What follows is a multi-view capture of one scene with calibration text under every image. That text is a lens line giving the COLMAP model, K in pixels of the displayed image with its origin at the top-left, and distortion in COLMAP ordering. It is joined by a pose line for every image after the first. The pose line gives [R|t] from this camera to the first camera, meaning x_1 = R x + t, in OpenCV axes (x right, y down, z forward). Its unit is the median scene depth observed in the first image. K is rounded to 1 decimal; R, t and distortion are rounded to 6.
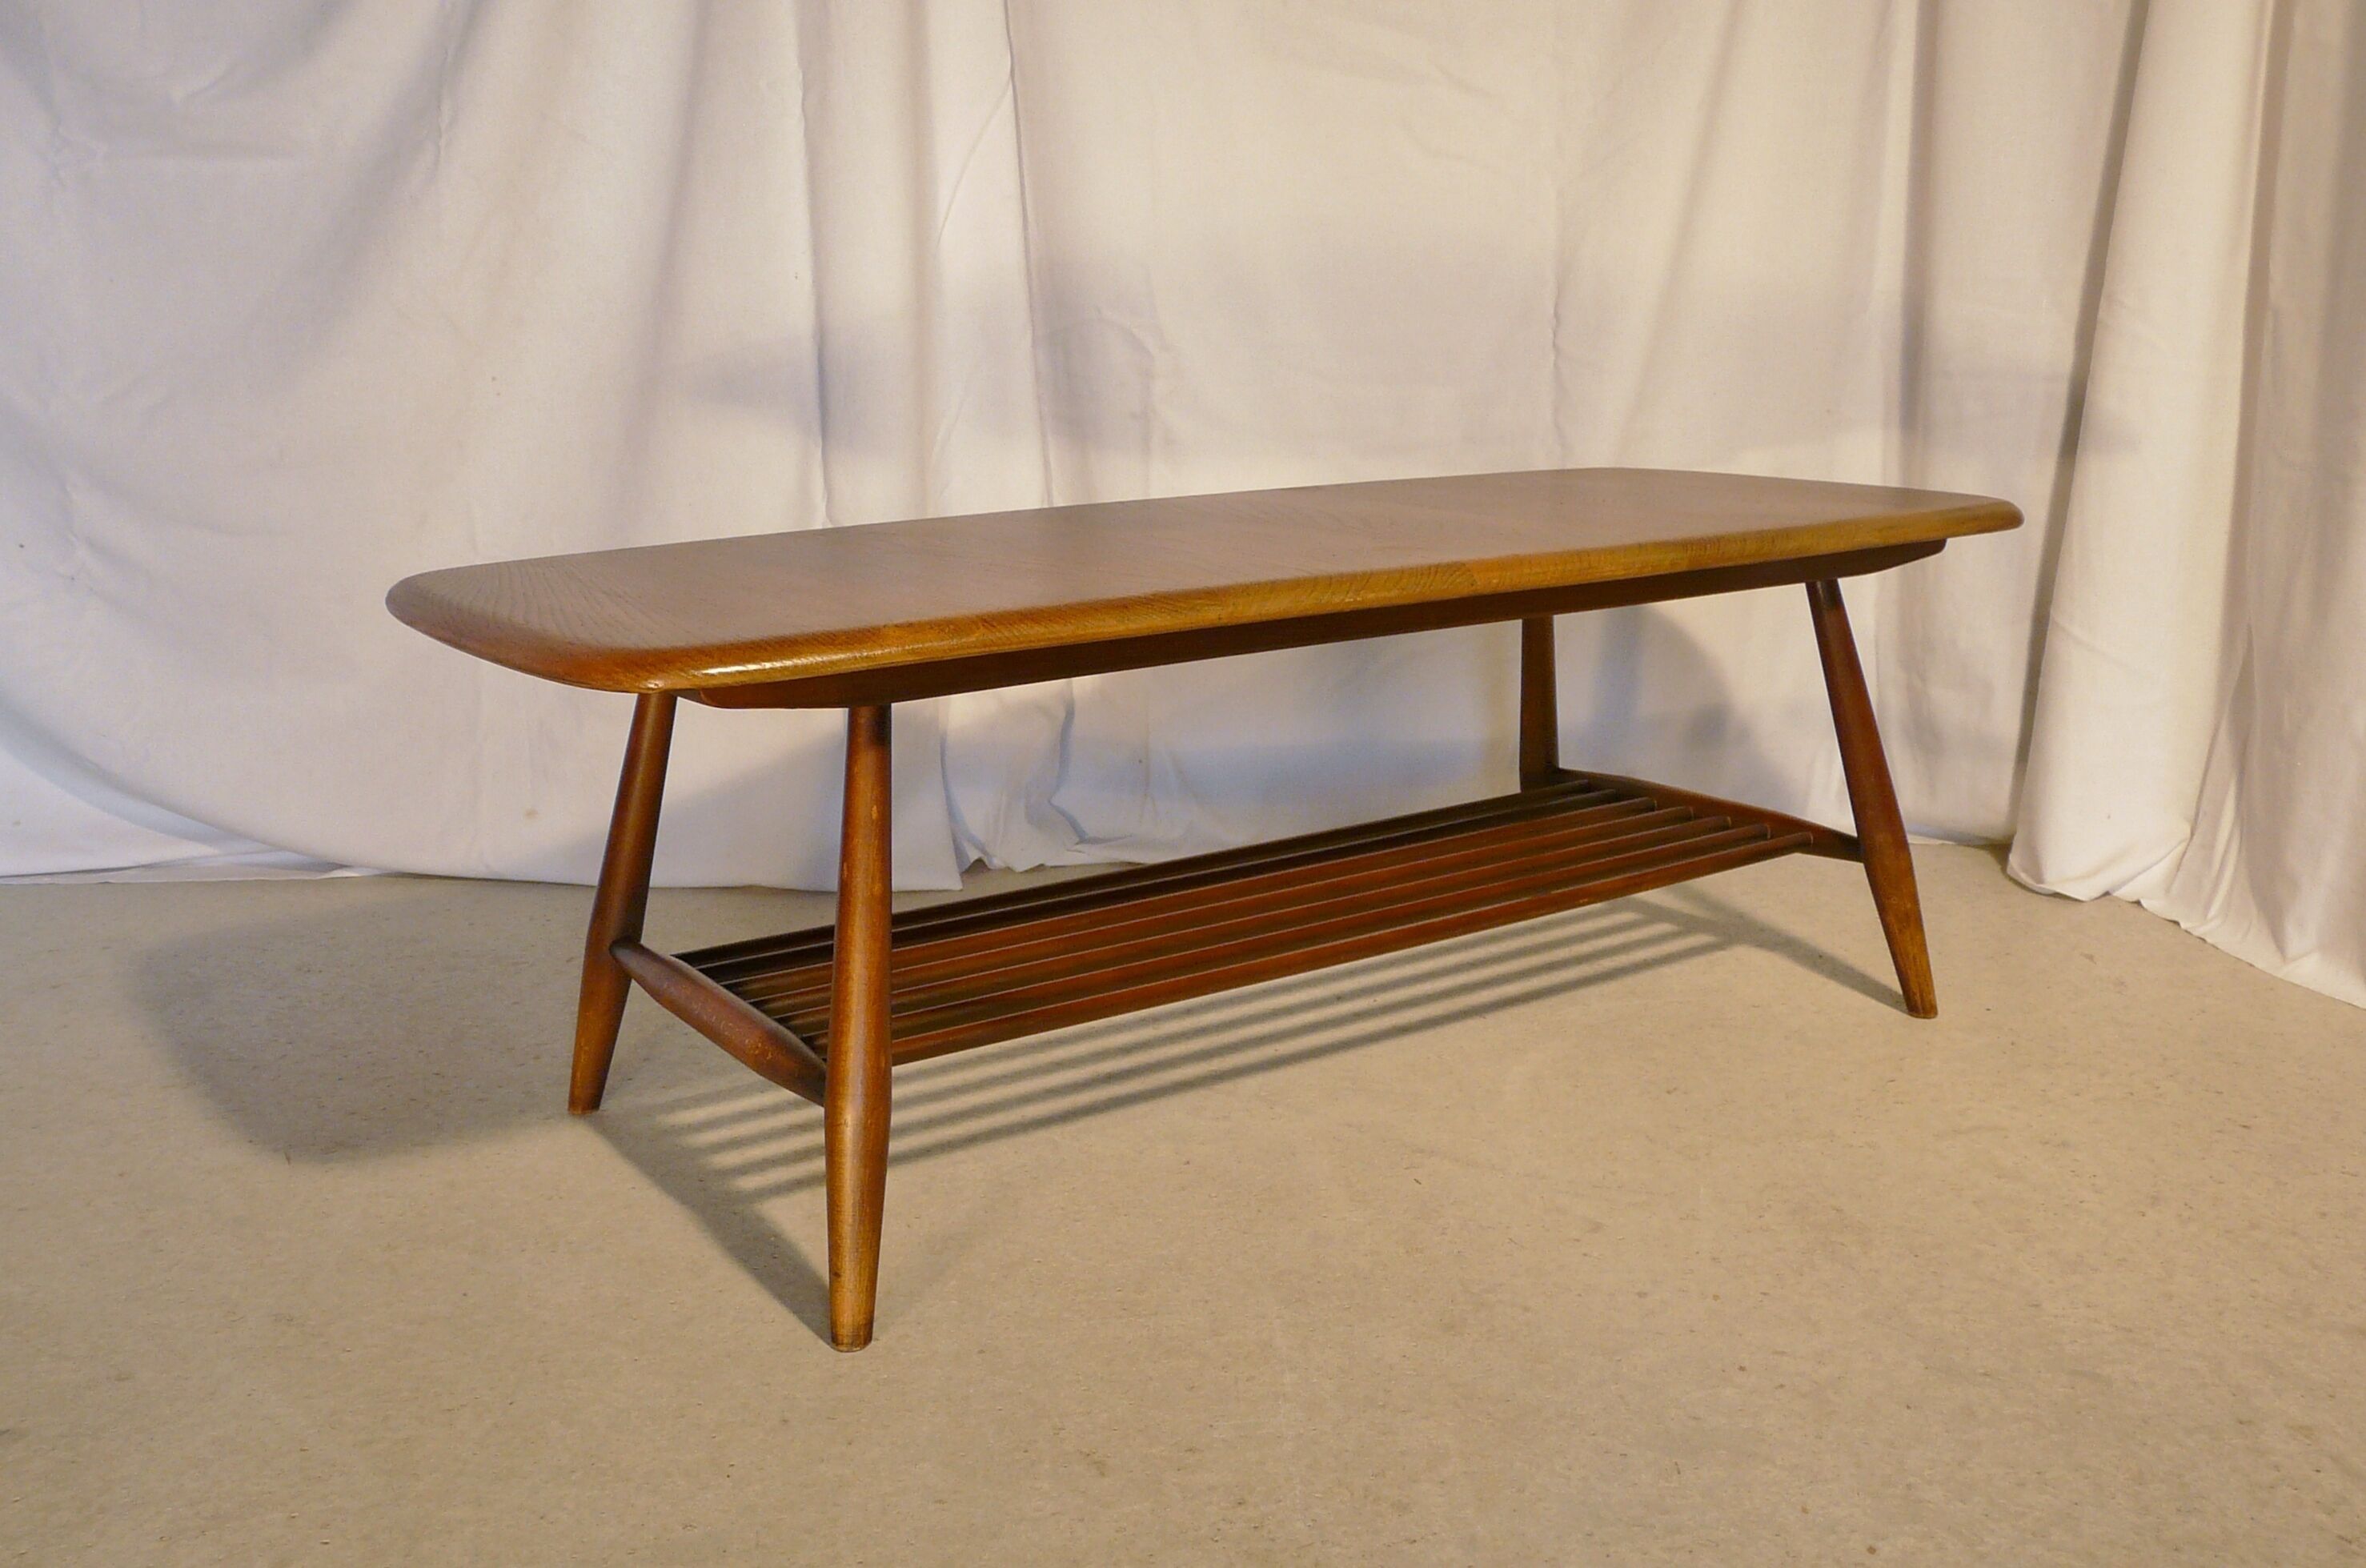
lens RADIAL K [[2357.0, 0, 1232.1], [0, 2357.0, 755.5], [0, 0, 1]] dist [-0.028378, 0.000000]
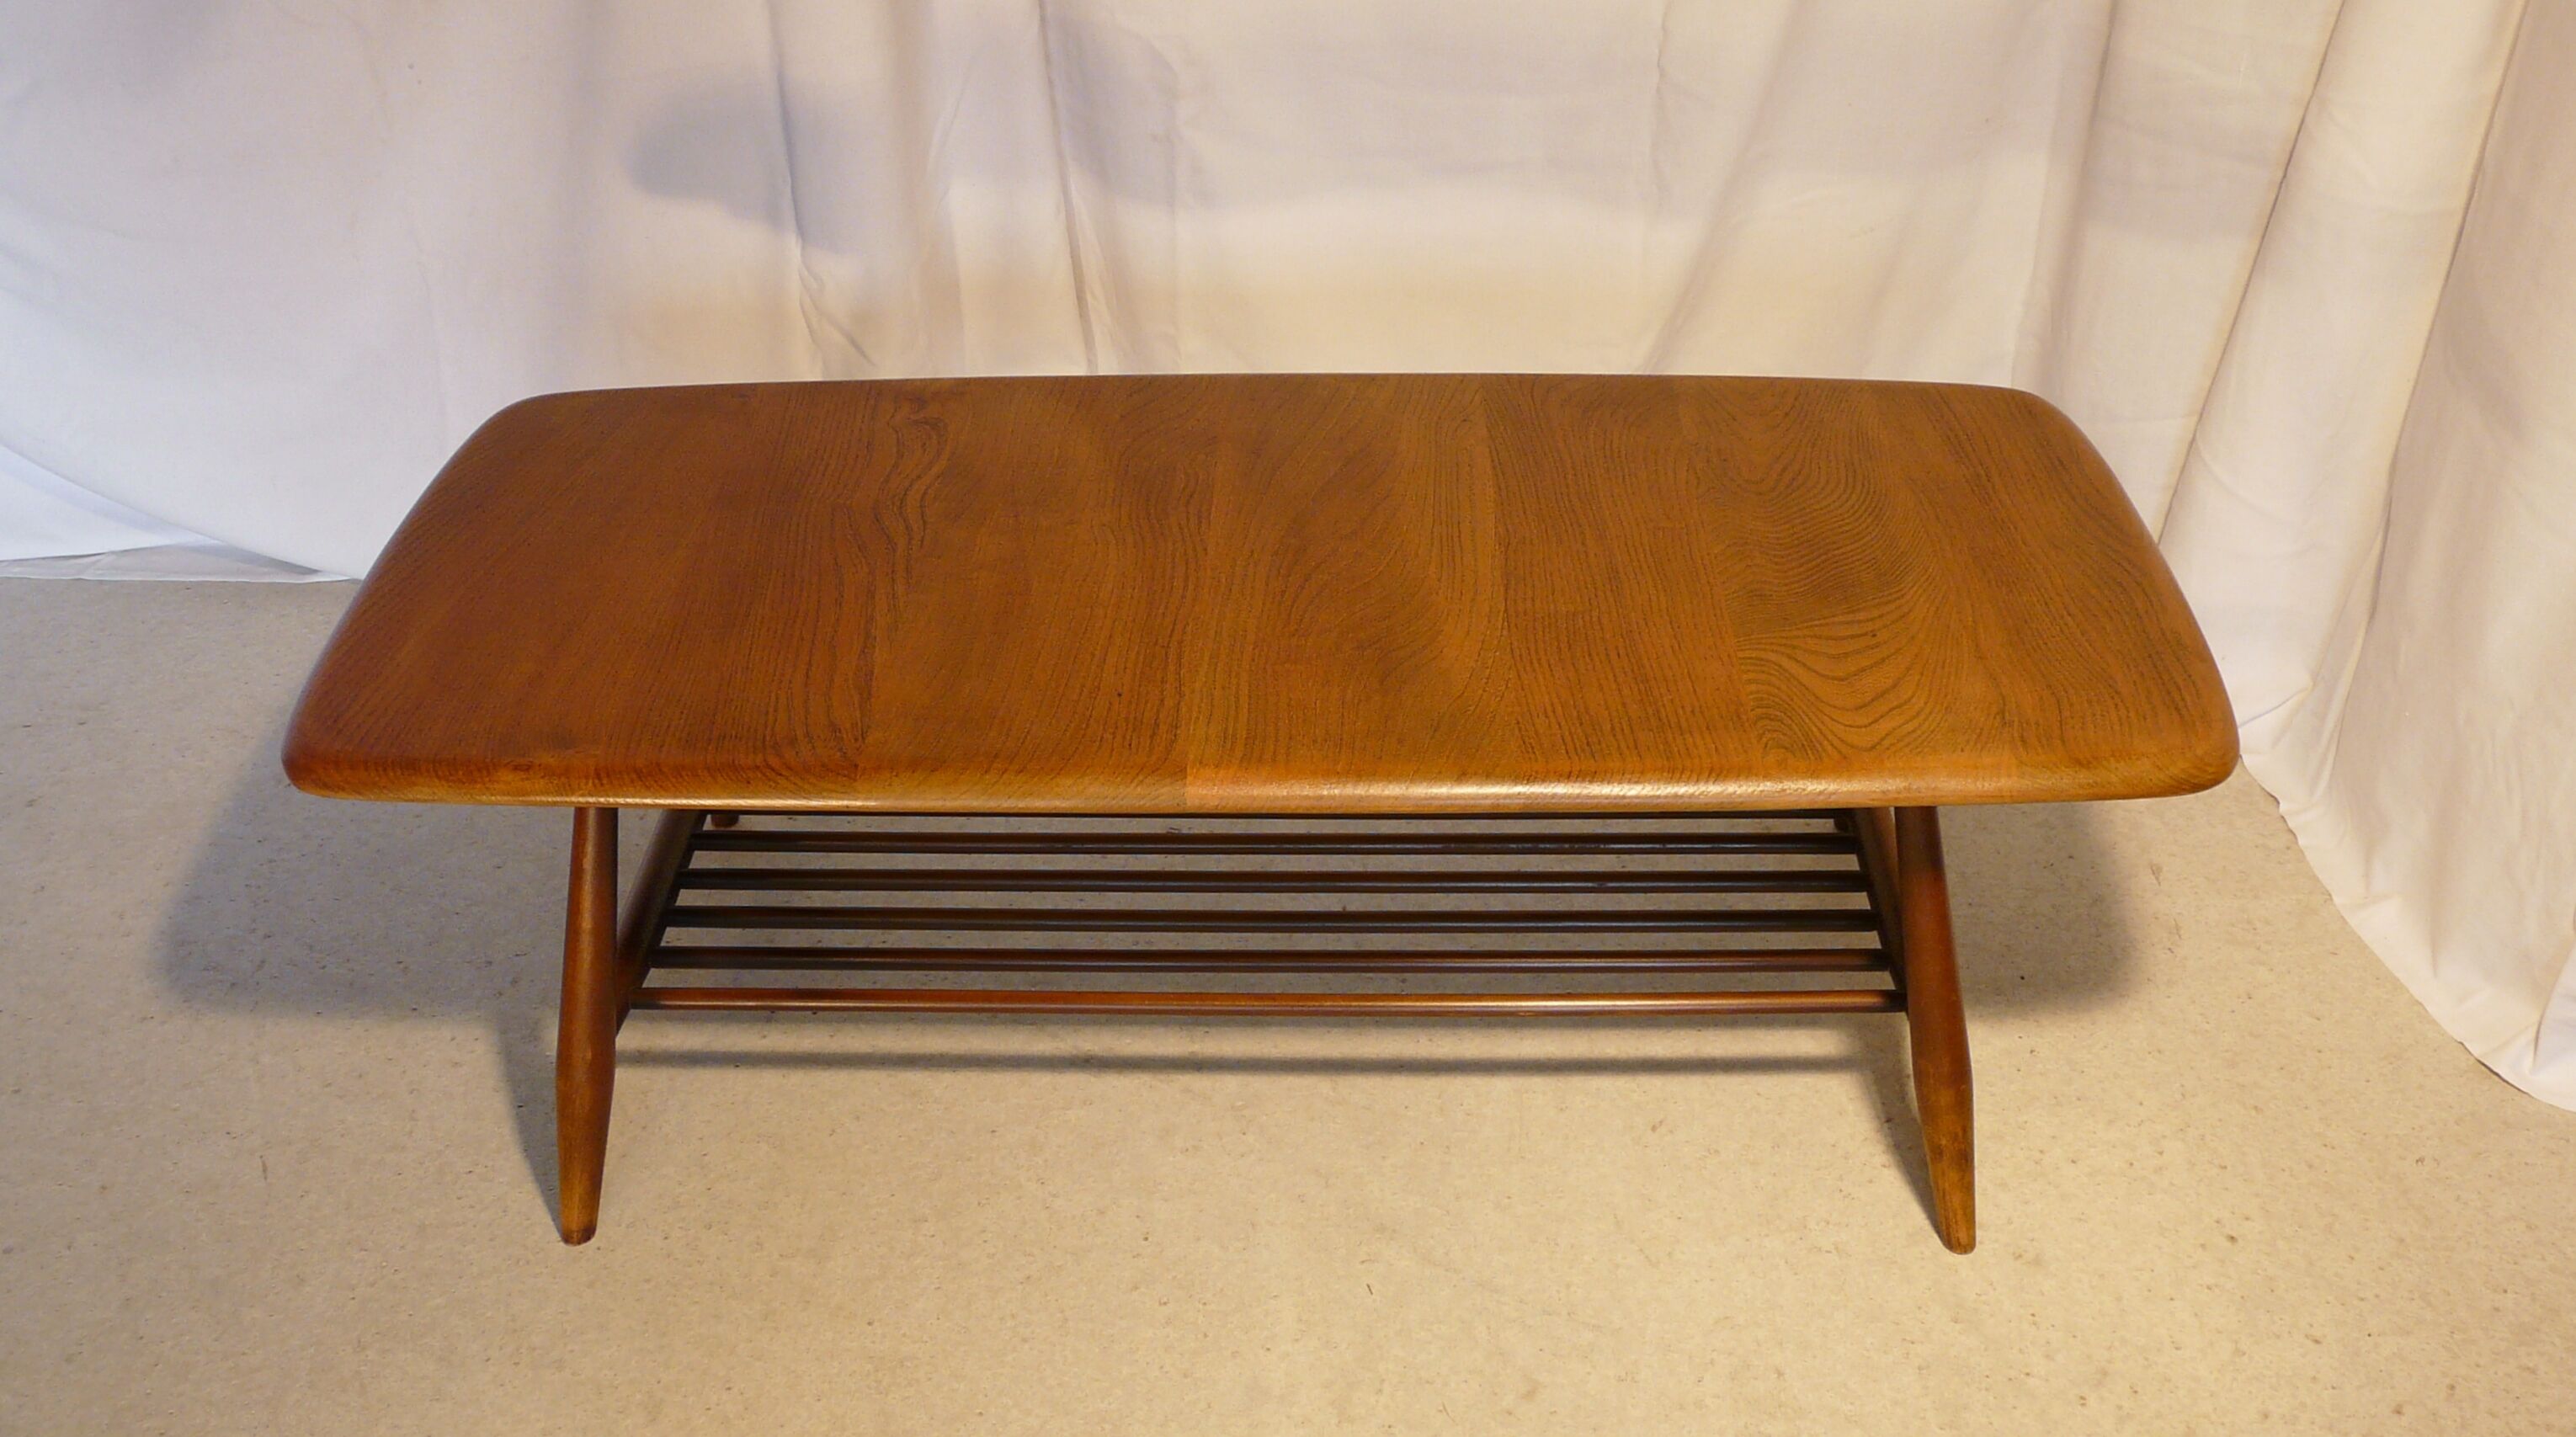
lens RADIAL K [[2514.2, 0, 1335.6], [0, 2514.2, 764.0], [0, 0, 1]] dist [-0.013083, 0.000000]
pose [[0.998626, 0.038356, -0.035693, 0.099739], [-0.019912, 0.907956, 0.418592, -0.499191], [0.048464, -0.417307, 0.907473, 0.130678]]
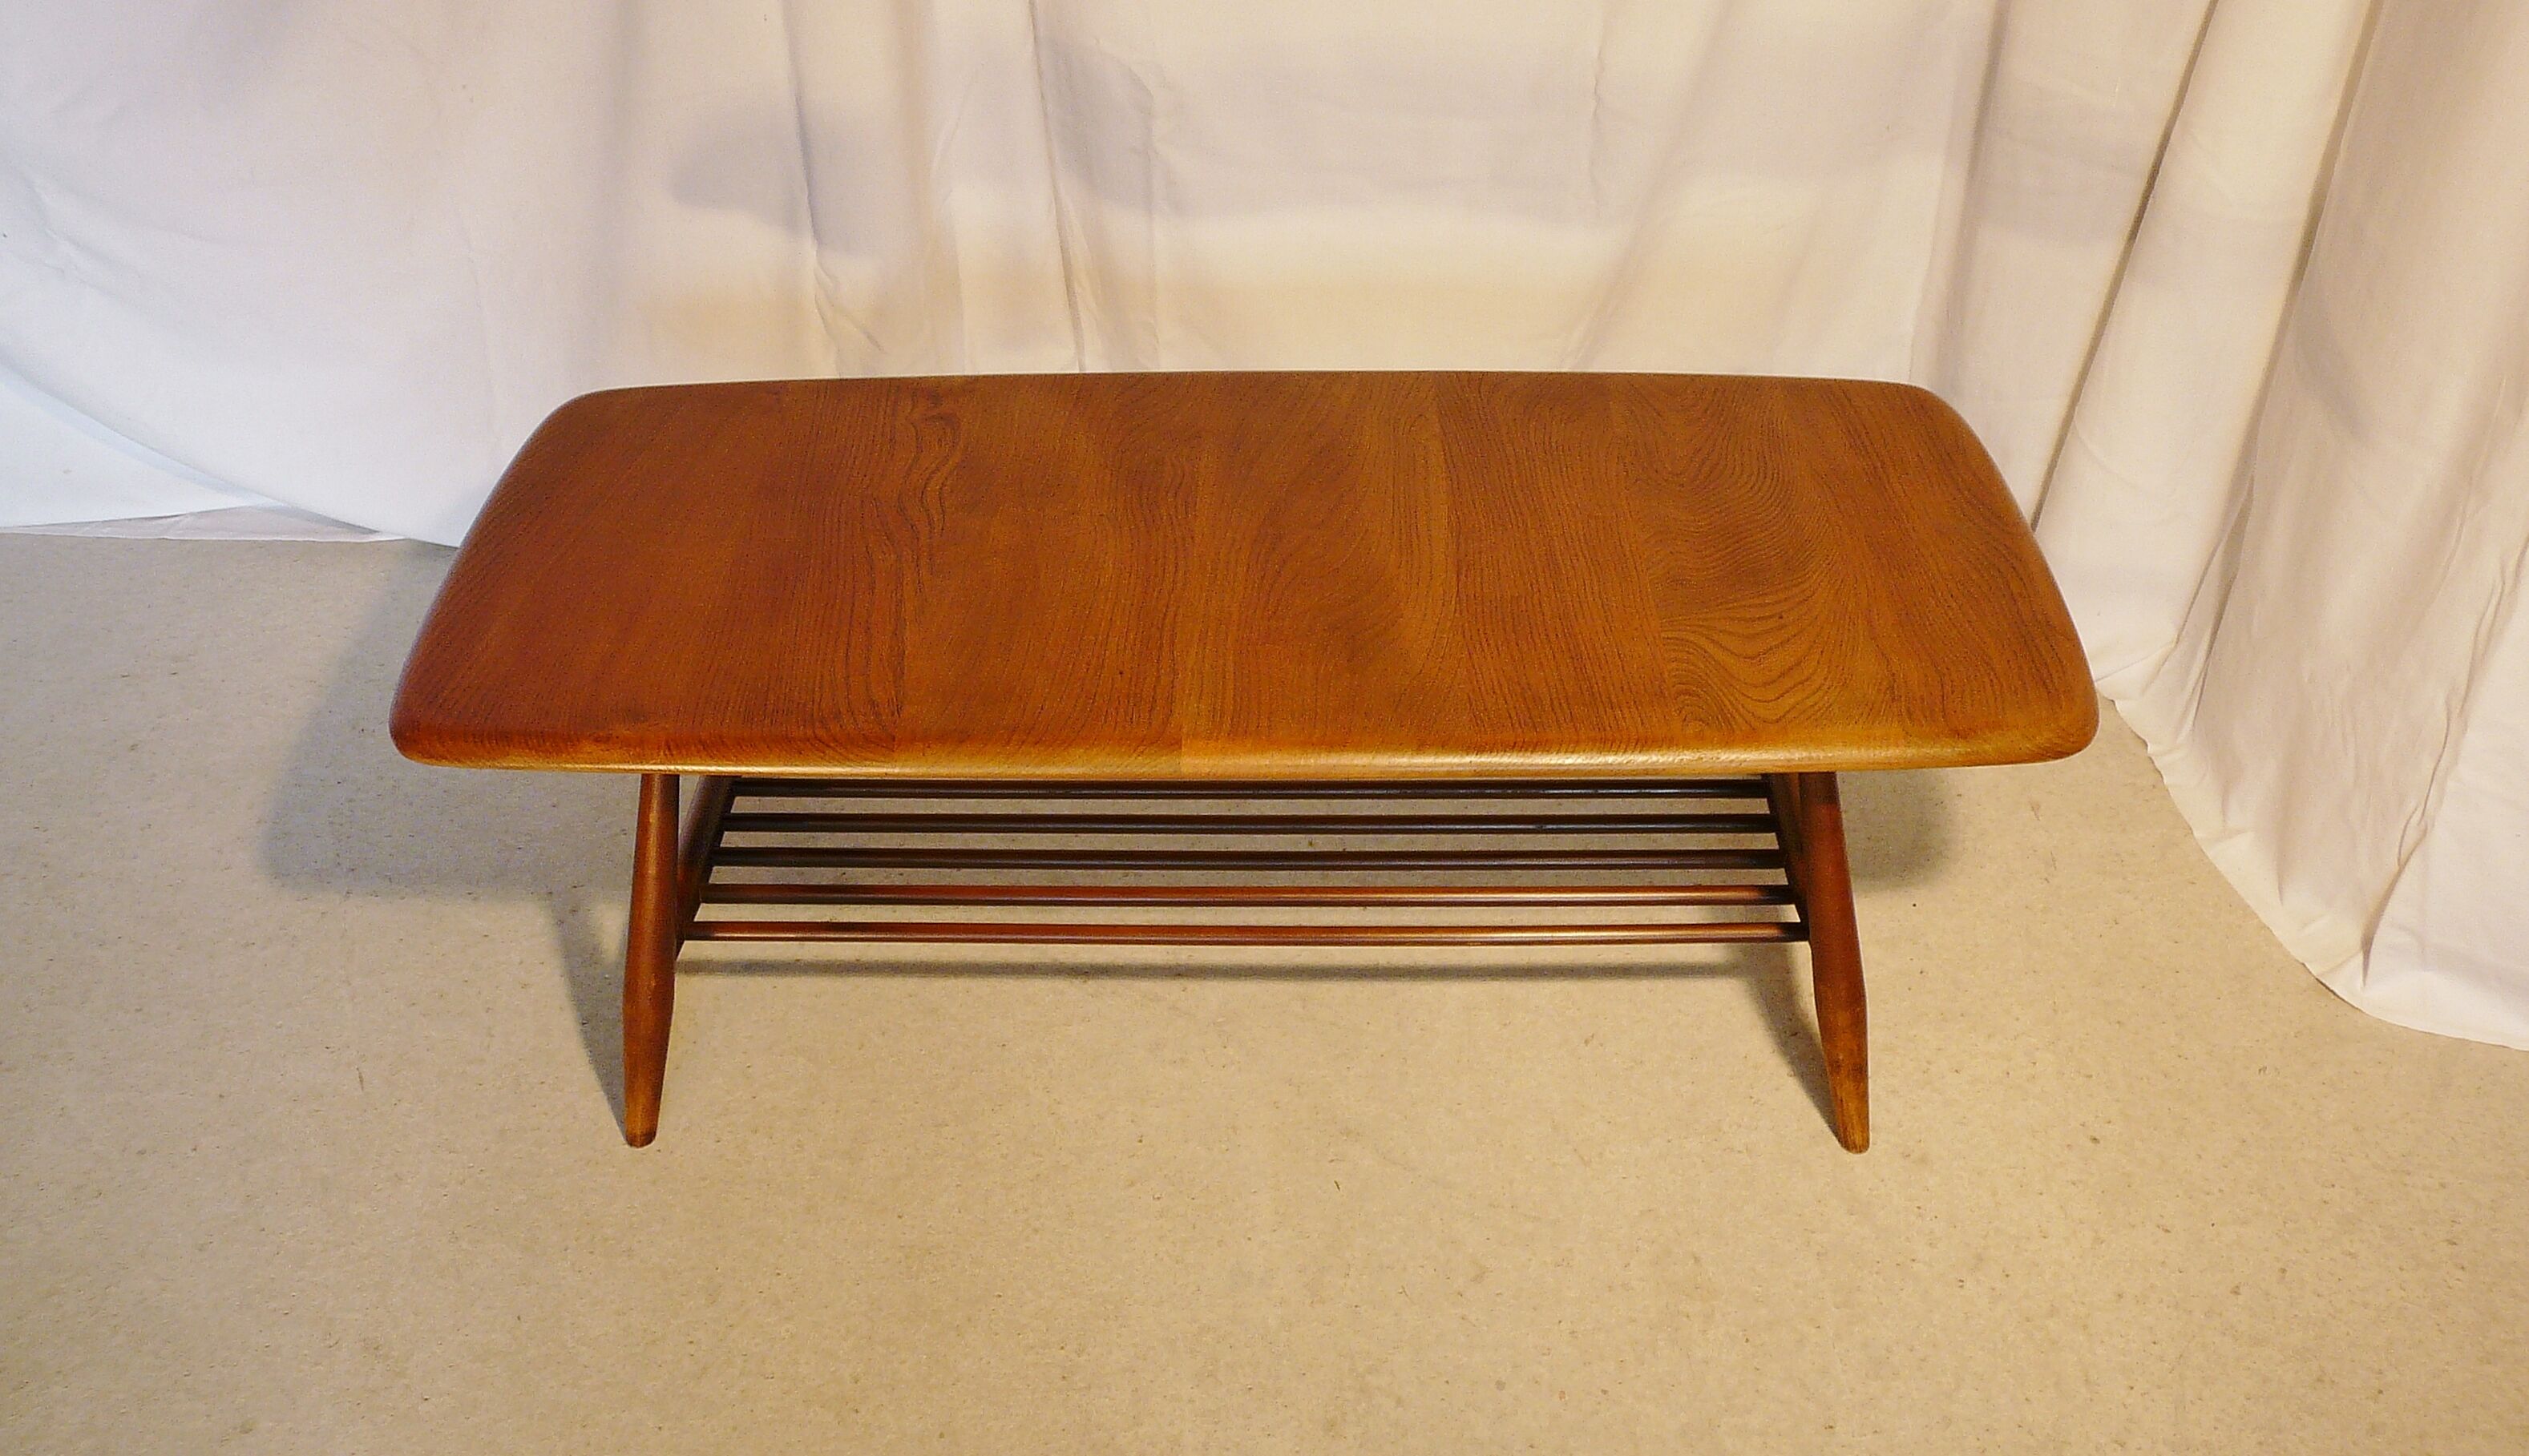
lens RADIAL K [[2416.2, 0, 1273.6], [0, 2416.2, 713.2], [0, 0, 1]] dist [-0.016864, 0.000000]
pose [[0.998627, 0.037469, -0.036612, 0.087359], [-0.017416, 0.896580, 0.442539, -0.577156], [0.049407, -0.441294, 0.896002, 0.053624]]
